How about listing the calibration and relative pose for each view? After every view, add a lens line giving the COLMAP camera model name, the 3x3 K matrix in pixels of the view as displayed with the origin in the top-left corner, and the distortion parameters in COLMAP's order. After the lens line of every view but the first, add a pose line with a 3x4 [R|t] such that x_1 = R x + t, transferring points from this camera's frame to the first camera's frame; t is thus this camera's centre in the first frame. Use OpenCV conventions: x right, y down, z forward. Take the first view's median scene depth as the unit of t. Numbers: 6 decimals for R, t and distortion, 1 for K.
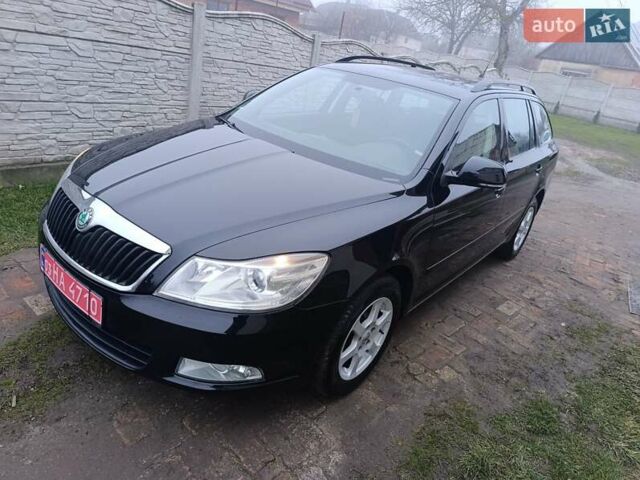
lens RADIAL K [[436.2, 0, 316.9], [0, 436.2, 238.7], [0, 0, 1]] dist [0.037803, -0.039262]
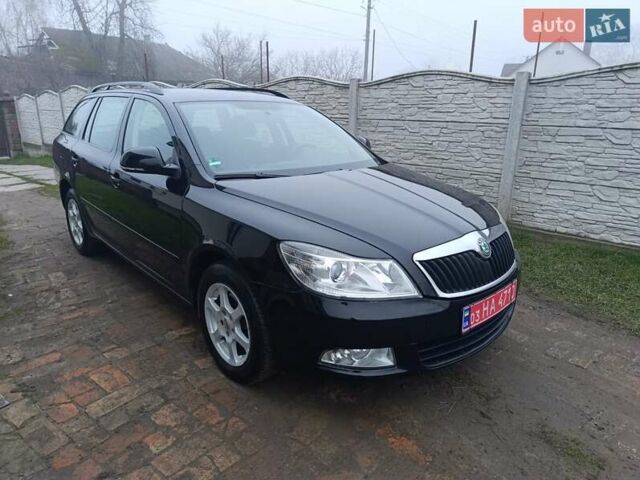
lens RADIAL K [[436.2, 0, 319.4], [0, 436.2, 240.2], [0, 0, 1]] dist [0.037803, -0.039262]
pose [[-0.110948, 0.115895, -0.987046, 1.133276], [-0.413789, 0.897610, 0.151905, -0.286472], [0.903587, 0.425282, -0.051632, 1.265225]]
